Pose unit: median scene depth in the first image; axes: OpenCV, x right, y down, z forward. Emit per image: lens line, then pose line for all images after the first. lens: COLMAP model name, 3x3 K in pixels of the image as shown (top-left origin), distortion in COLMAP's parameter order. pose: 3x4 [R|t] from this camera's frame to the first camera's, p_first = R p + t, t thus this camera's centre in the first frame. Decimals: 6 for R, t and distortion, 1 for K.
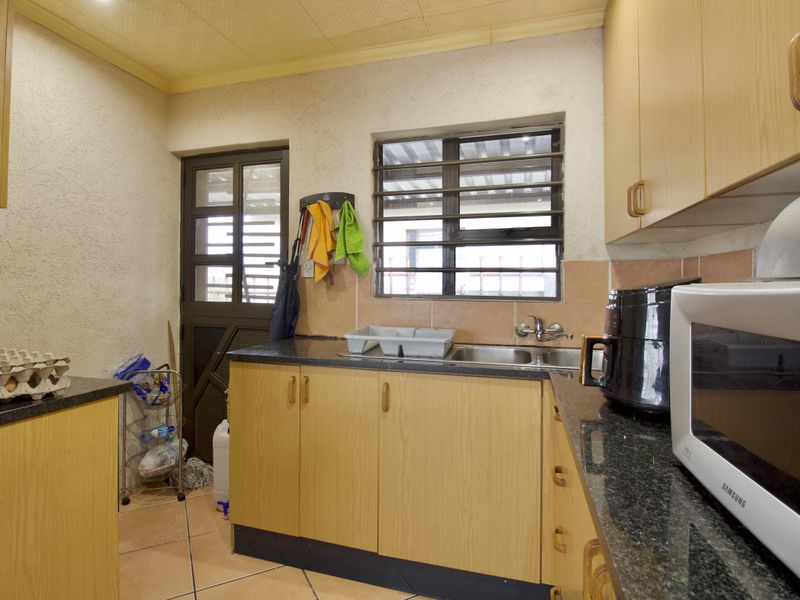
lens RADIAL K [[430.2, 0, 374.2], [0, 430.2, 272.1], [0, 0, 1]] dist [-0.016770, -0.002099]
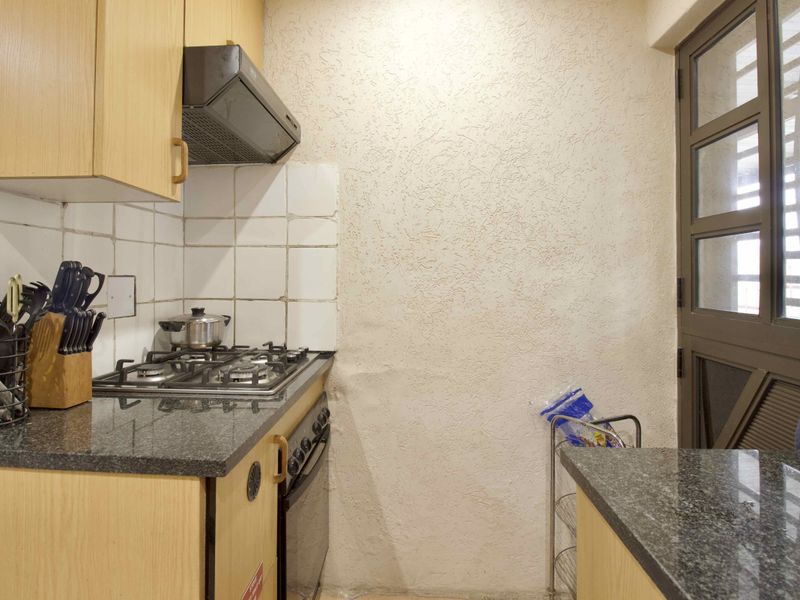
lens RADIAL K [[445.6, 0, 409.4], [0, 445.6, 274.1], [0, 0, 1]] dist [-0.003639, -0.001025]
pose [[0.253696, -0.011739, -0.967213, 0.019198], [0.032611, 0.999462, -0.003576, 0.019185], [0.966734, -0.030635, 0.253943, 0.601018]]
